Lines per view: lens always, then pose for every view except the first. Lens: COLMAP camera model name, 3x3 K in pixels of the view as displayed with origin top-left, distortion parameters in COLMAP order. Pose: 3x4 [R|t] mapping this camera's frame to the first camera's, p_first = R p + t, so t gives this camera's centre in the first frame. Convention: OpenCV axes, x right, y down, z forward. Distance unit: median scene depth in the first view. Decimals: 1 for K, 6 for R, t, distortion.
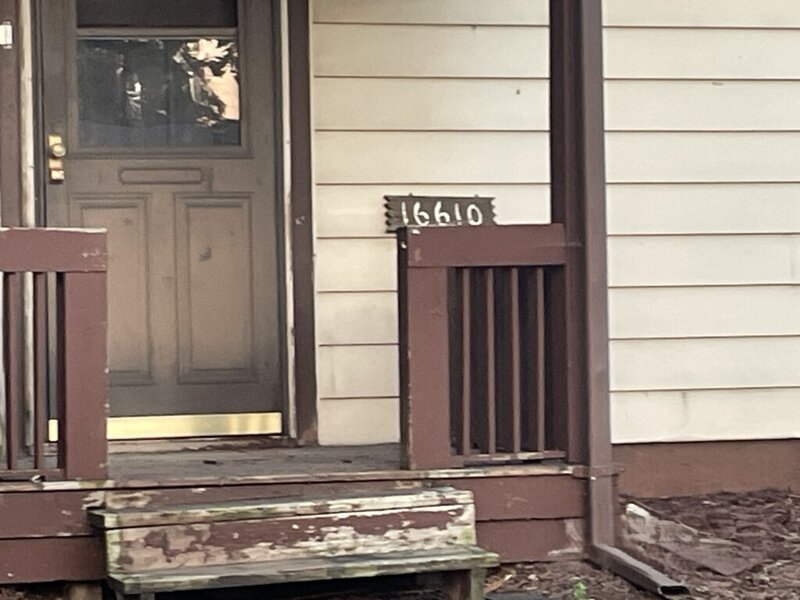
lens RADIAL K [[3089.3, 0, 399.9], [0, 3089.3, 299.9], [0, 0, 1]] dist [0.257424, 0.000000]
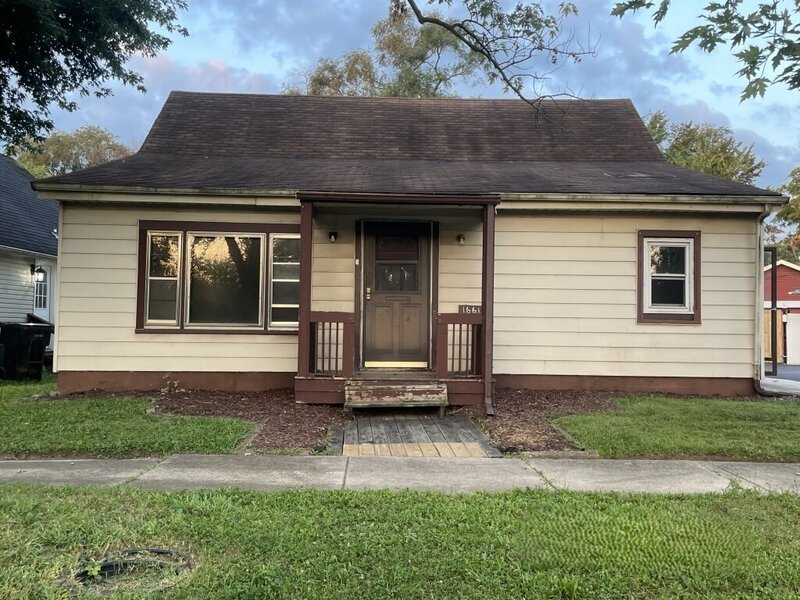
lens RADIAL K [[800.0, 0, 404.9], [0, 800.0, 300.4], [0, 0, 1]] dist [0.073835, 0.000000]
pose [[0.956696, 0.014445, -0.290732, 0.244925], [-0.026261, 0.998978, -0.036781, -0.002312], [0.289903, 0.042823, 0.956097, 0.067568]]
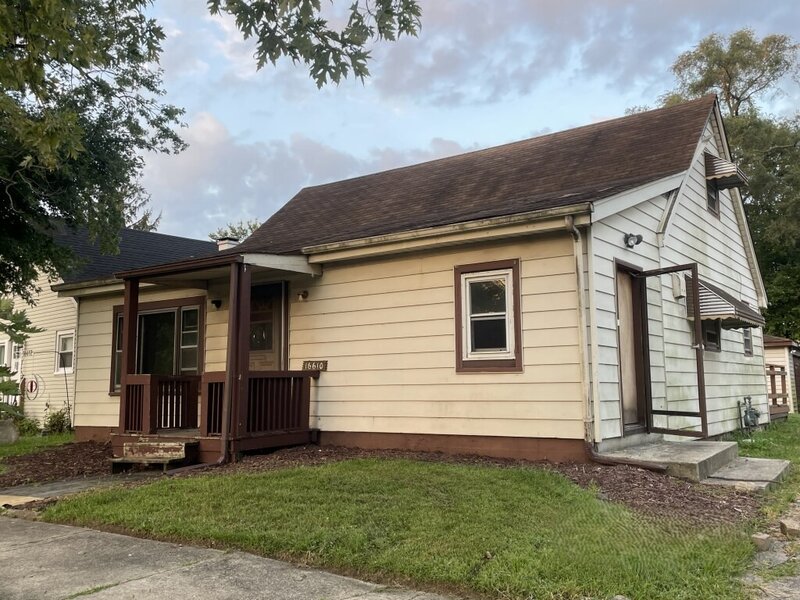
lens RADIAL K [[750.3, 0, 398.4], [0, 750.3, 295.0], [0, 0, 1]] dist [0.110254, 0.000000]
pose [[0.594387, -0.093170, -0.798764, 0.916251], [0.003831, 0.993583, -0.113043, -0.011222], [0.804170, 0.064131, 0.590929, 0.630656]]
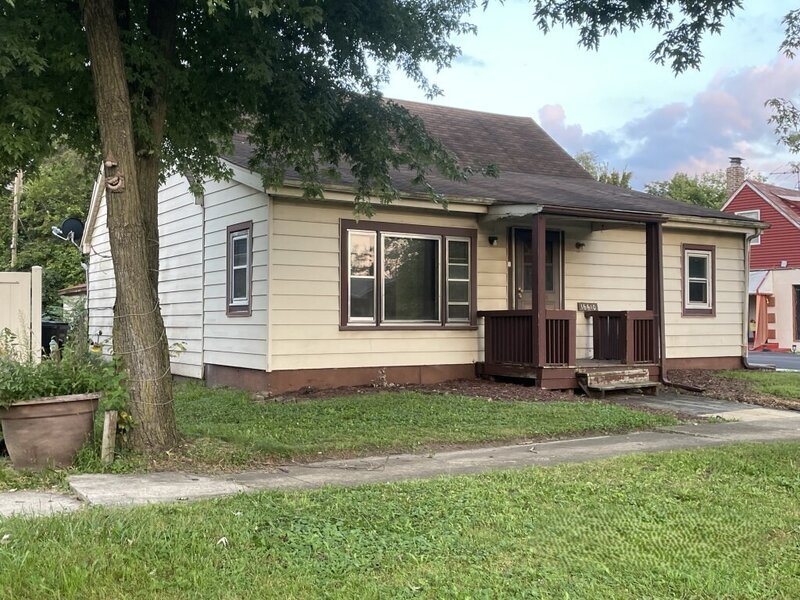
lens RADIAL K [[869.7, 0, 396.4], [0, 869.7, 301.2], [0, 0, 1]] dist [0.099103, 0.000000]
pose [[0.972662, 0.019636, 0.231393, -0.622142], [-0.013442, 0.999509, -0.028312, 0.003649], [-0.231836, 0.024428, 0.972448, -0.168770]]
